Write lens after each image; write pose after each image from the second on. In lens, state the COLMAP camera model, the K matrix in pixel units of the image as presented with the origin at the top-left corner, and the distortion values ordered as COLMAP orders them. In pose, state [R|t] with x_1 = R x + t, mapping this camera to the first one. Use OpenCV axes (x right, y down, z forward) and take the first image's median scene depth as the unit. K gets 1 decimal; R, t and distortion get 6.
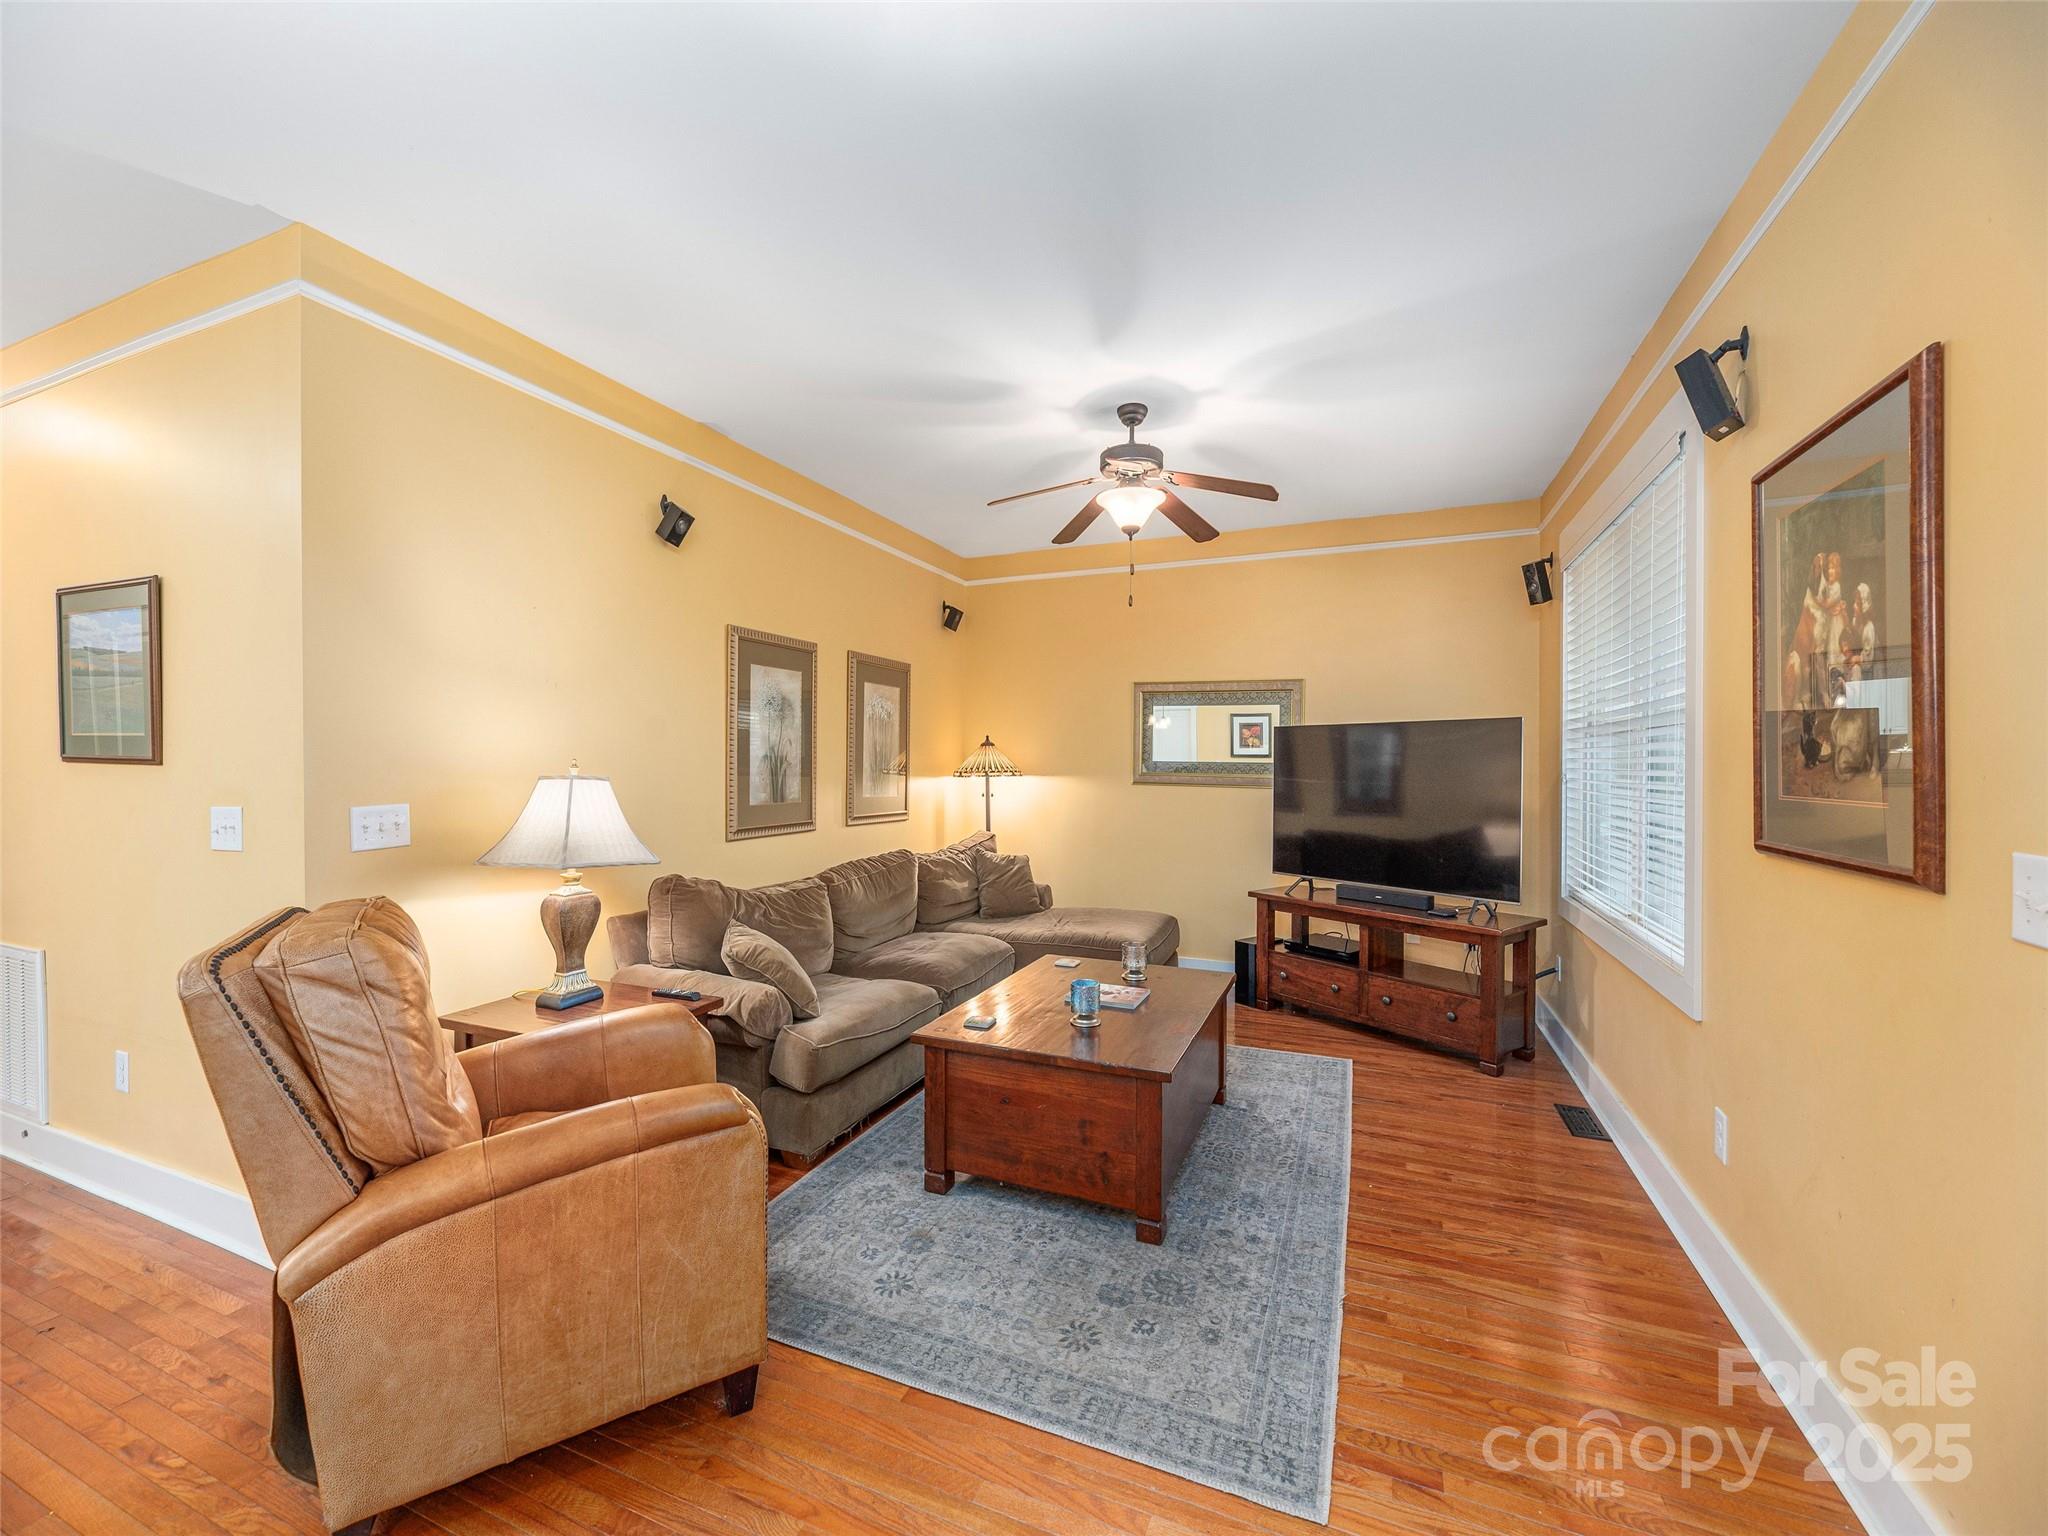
lens RADIAL K [[837.4, 0, 1013.7], [0, 837.4, 772.0], [0, 0, 1]] dist [-0.002026, 0.000092]
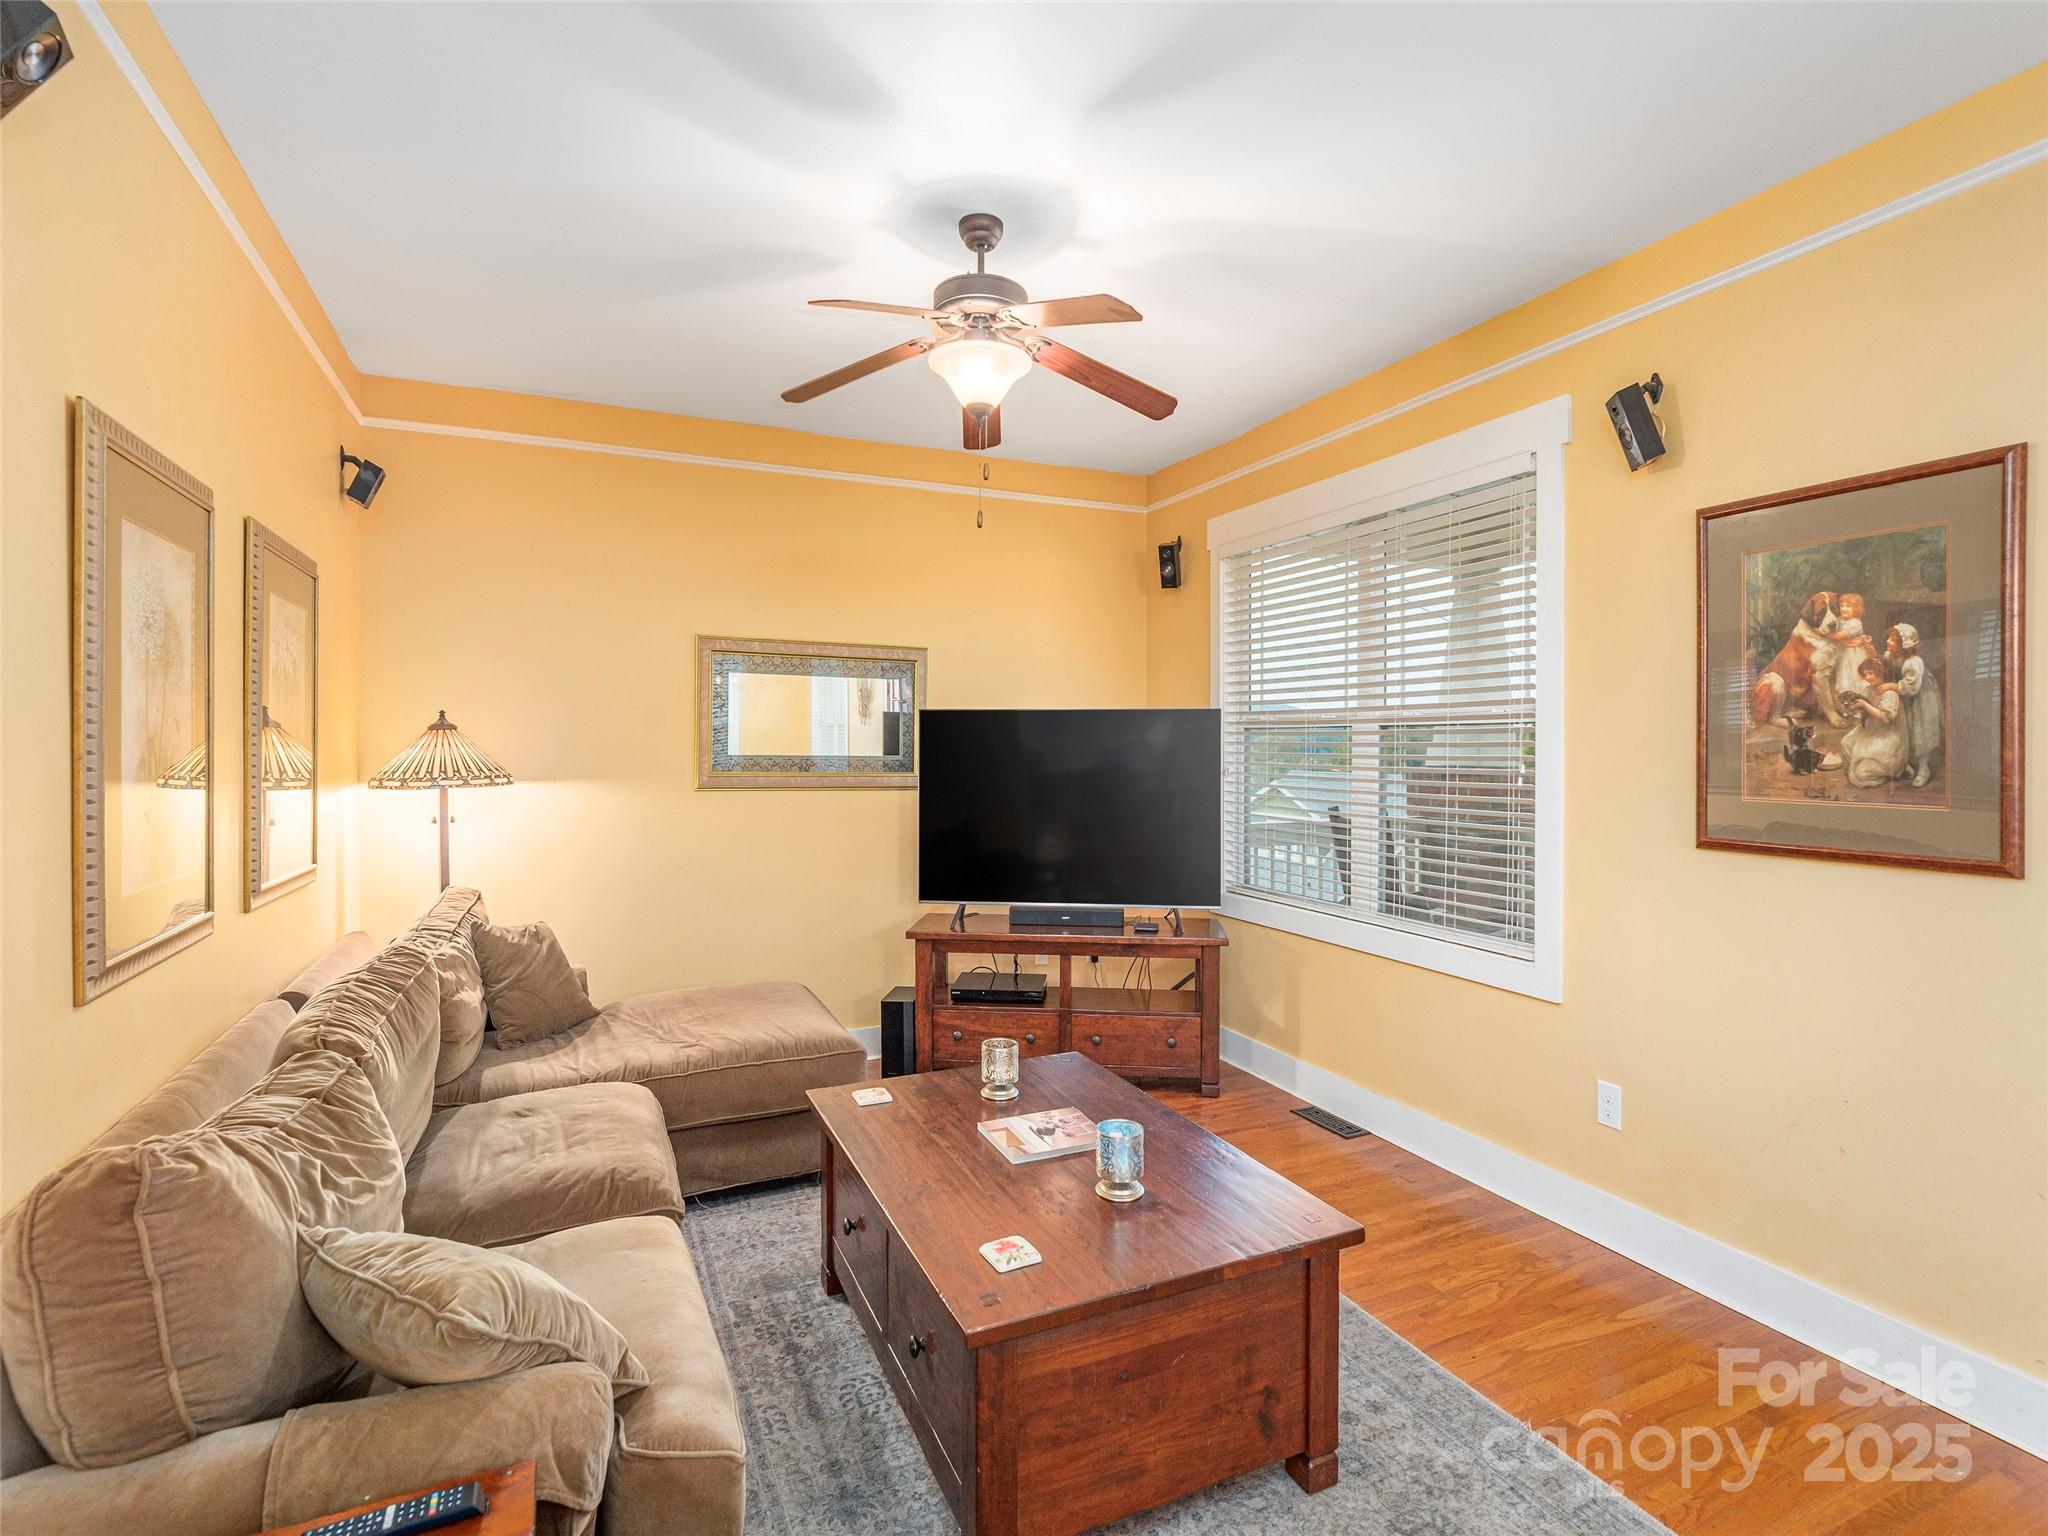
lens RADIAL K [[1003.7, 0, 1023.4], [0, 1003.7, 757.4], [0, 0, 1]] dist [-0.005053, -0.001673]
pose [[0.672574, -0.012851, 0.739918, -0.331572], [0.007902, 0.999917, 0.010184, -0.021338], [-0.739988, -0.001002, 0.672619, 0.356751]]
